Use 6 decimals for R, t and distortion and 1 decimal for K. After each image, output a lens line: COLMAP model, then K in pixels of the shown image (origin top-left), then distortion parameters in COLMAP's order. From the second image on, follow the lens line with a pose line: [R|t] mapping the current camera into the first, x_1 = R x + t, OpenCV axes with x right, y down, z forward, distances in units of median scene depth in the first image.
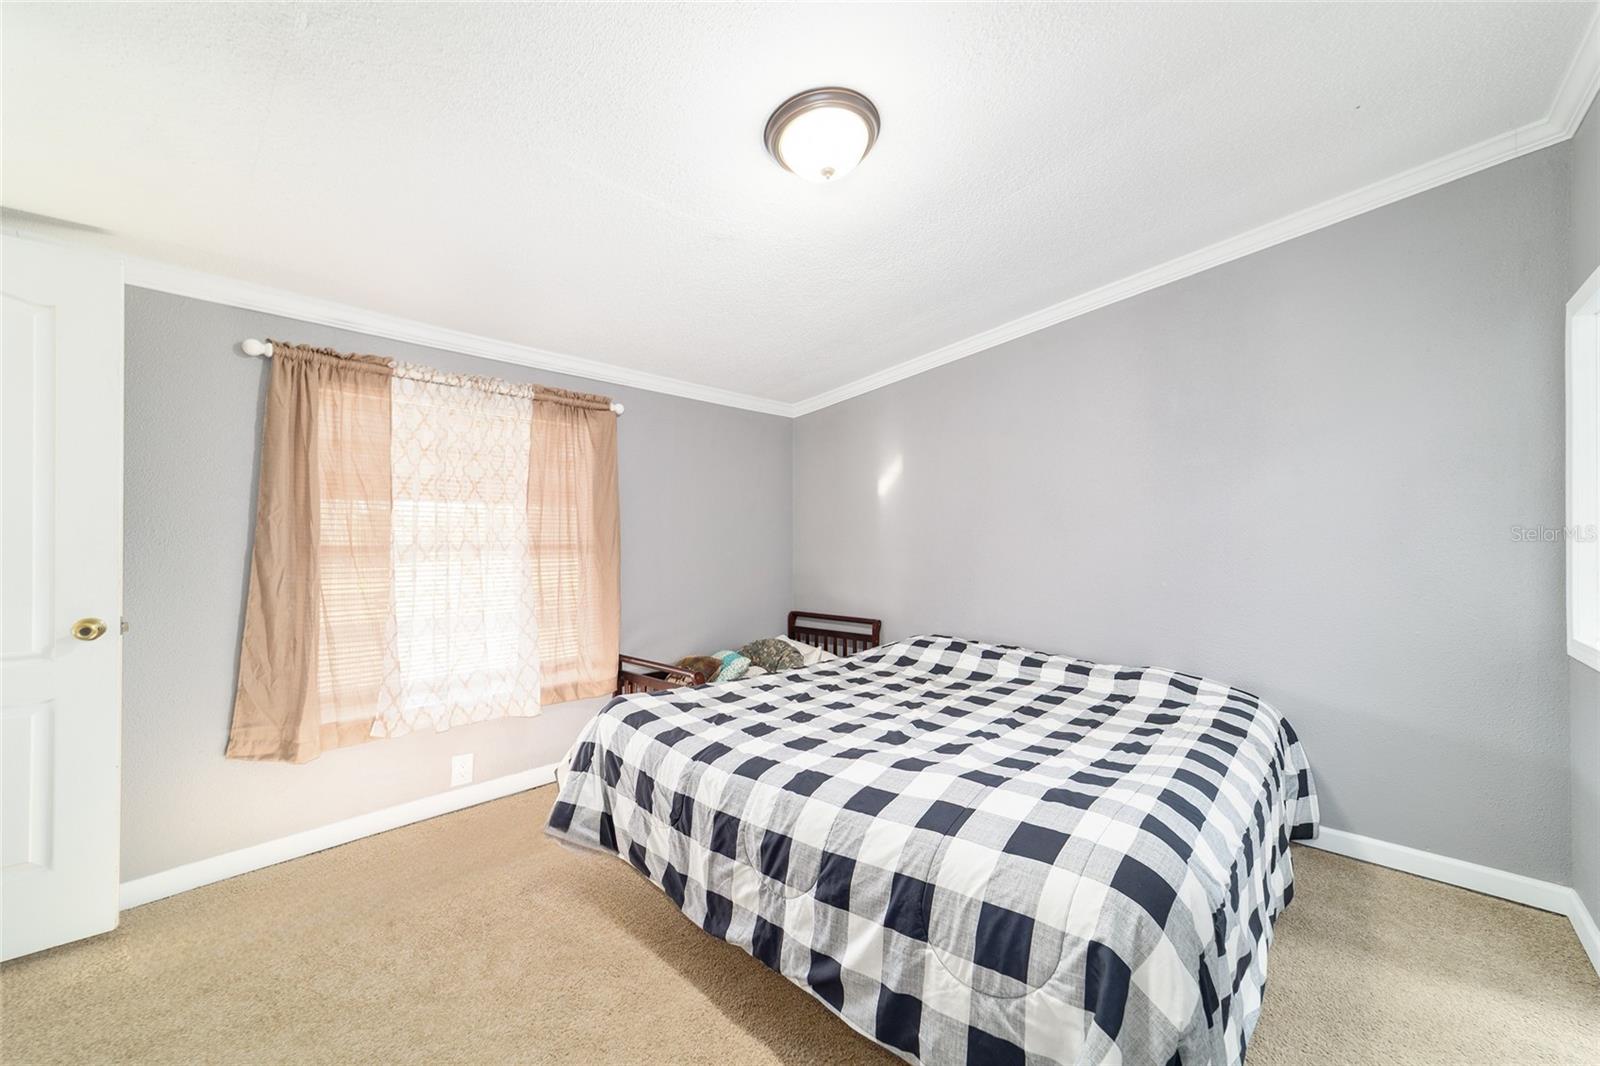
lens RADIAL K [[614.7, 0, 800.0], [0, 614.7, 537.6], [0, 0, 1]] dist [-0.017211, 0.007709]
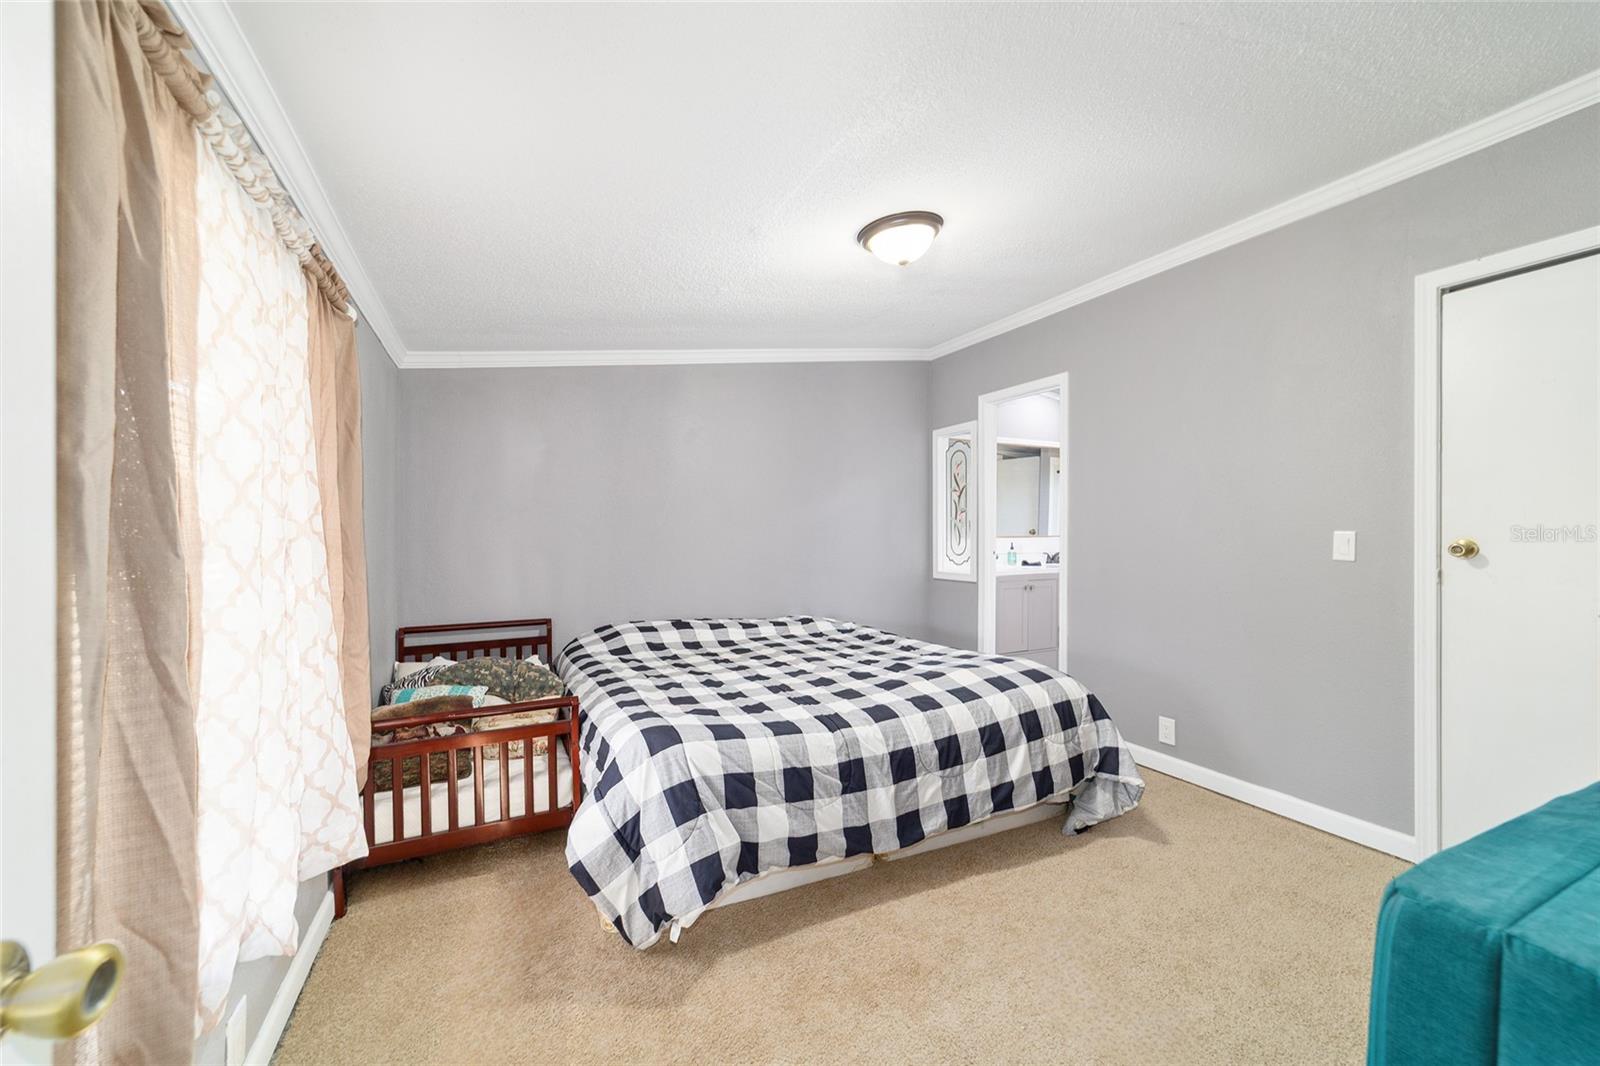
lens RADIAL K [[614.7, 0, 801.9], [0, 614.7, 531.1], [0, 0, 1]] dist [-0.017211, 0.007709]
pose [[0.358269, -0.005537, 0.933602, -1.434903], [-0.000795, 0.999980, 0.006236, -0.003758], [-0.933618, -0.002976, 0.358257, 0.778669]]
